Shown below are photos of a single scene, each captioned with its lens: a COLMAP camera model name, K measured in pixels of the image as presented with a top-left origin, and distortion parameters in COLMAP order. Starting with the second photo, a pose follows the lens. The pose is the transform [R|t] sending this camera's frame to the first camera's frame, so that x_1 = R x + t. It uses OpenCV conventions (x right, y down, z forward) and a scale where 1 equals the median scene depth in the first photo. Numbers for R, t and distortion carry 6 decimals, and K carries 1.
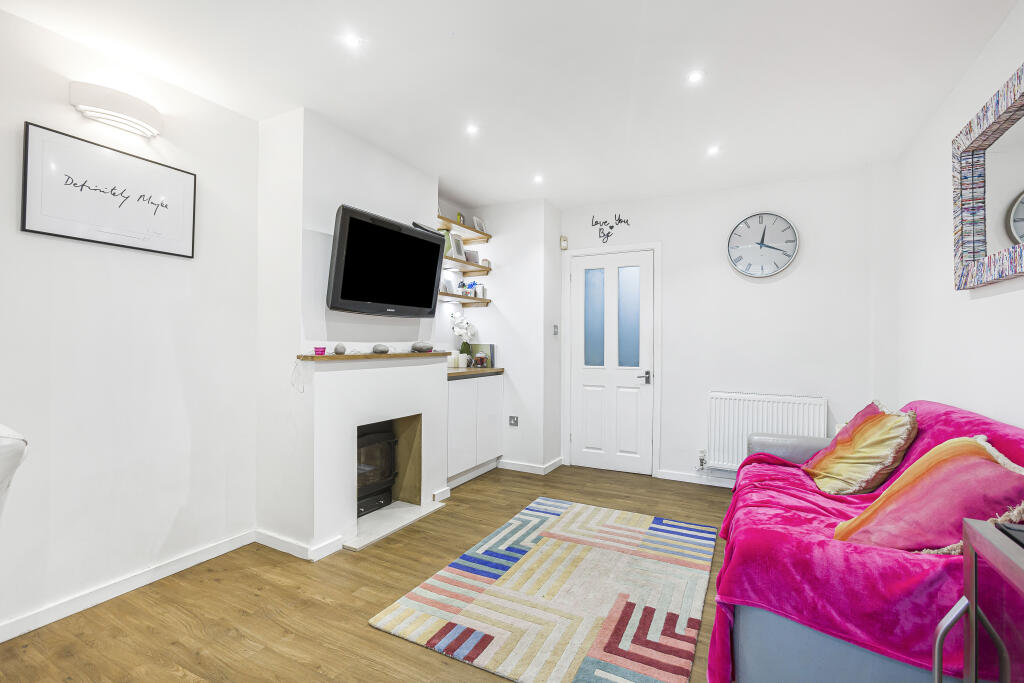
lens RADIAL K [[448.4, 0, 537.7], [0, 448.4, 342.6], [0, 0, 1]] dist [-0.000528, -0.000112]
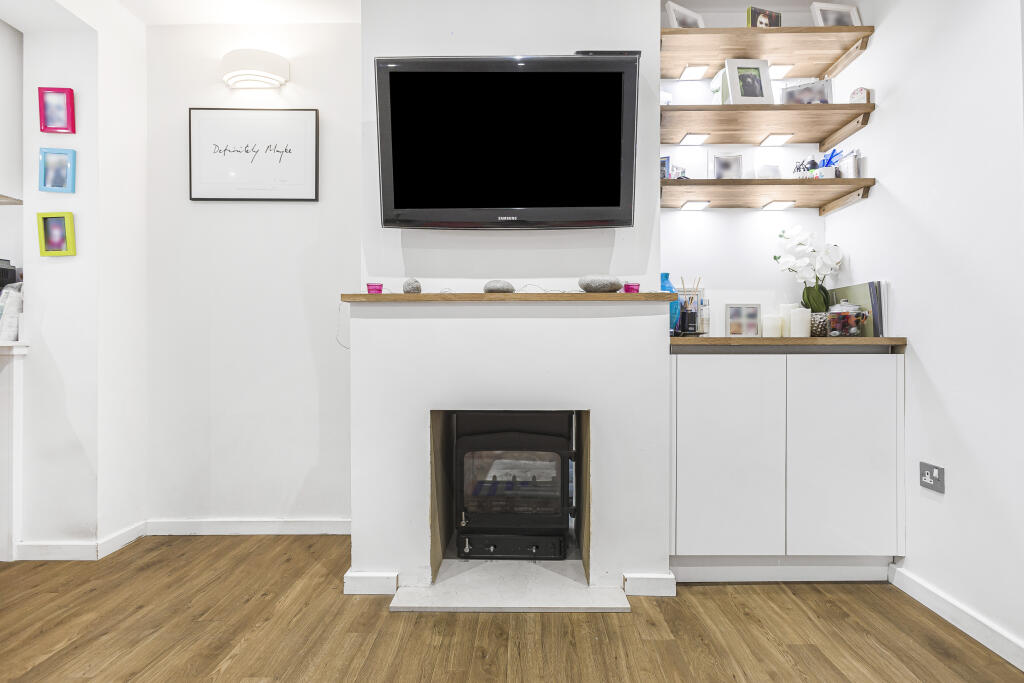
lens RADIAL K [[455.8, 0, 522.6], [0, 455.8, 343.2], [0, 0, 1]] dist [-0.001543, 0.001054]
pose [[0.434180, -0.012435, -0.900740, 0.185434], [0.007235, 0.999921, -0.010317, 0.085507], [0.900797, -0.002037, 0.434235, 0.696306]]
